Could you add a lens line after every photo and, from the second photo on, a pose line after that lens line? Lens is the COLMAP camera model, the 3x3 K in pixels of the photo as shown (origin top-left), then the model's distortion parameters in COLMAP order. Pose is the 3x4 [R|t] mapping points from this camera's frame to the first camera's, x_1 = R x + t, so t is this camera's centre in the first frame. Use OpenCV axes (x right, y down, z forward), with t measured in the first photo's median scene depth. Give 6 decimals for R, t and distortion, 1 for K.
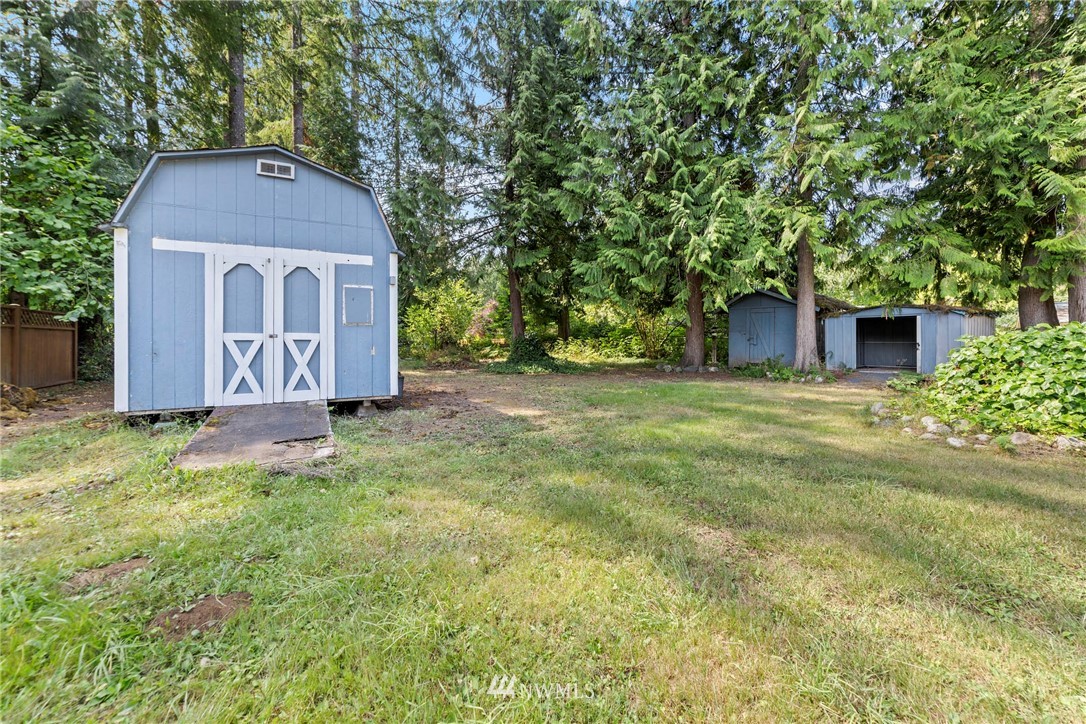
lens RADIAL K [[441.4, 0, 544.7], [0, 441.4, 346.1], [0, 0, 1]] dist [0.000219, 0.000150]
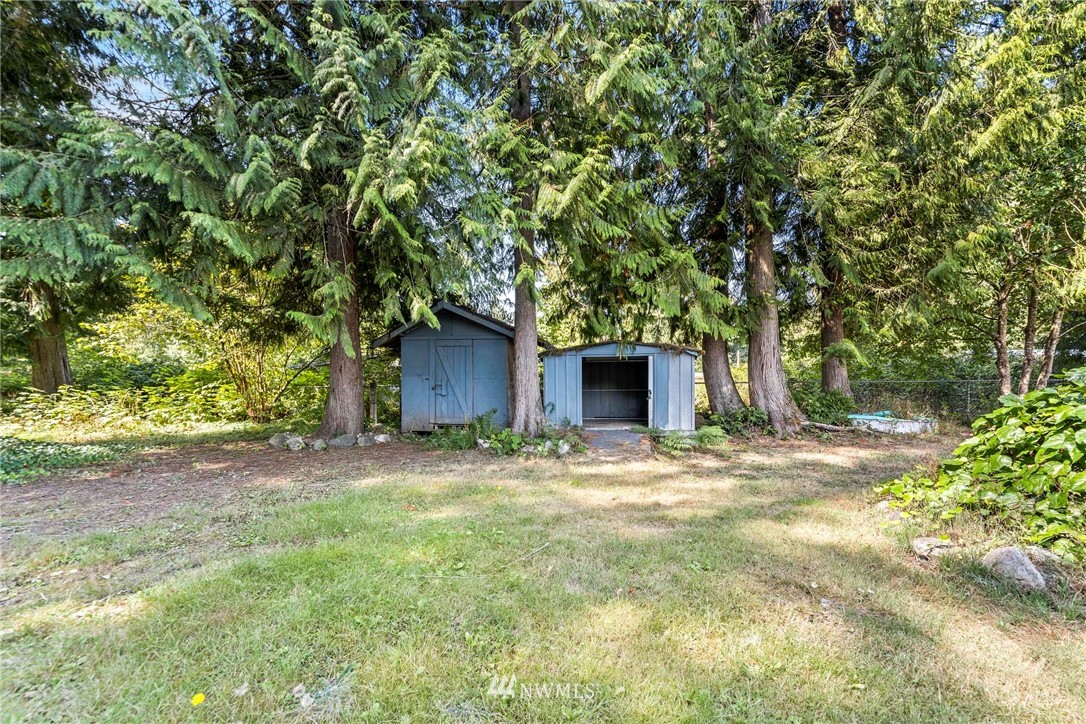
lens RADIAL K [[417.0, 0, 545.1], [0, 417.0, 396.2], [0, 0, 1]] dist [-0.000296, -0.000014]
pose [[0.667770, -0.014609, 0.744225, 0.111579], [0.017279, 0.999842, 0.004123, -0.002205], [-0.744167, 0.010106, 0.667917, 0.458132]]
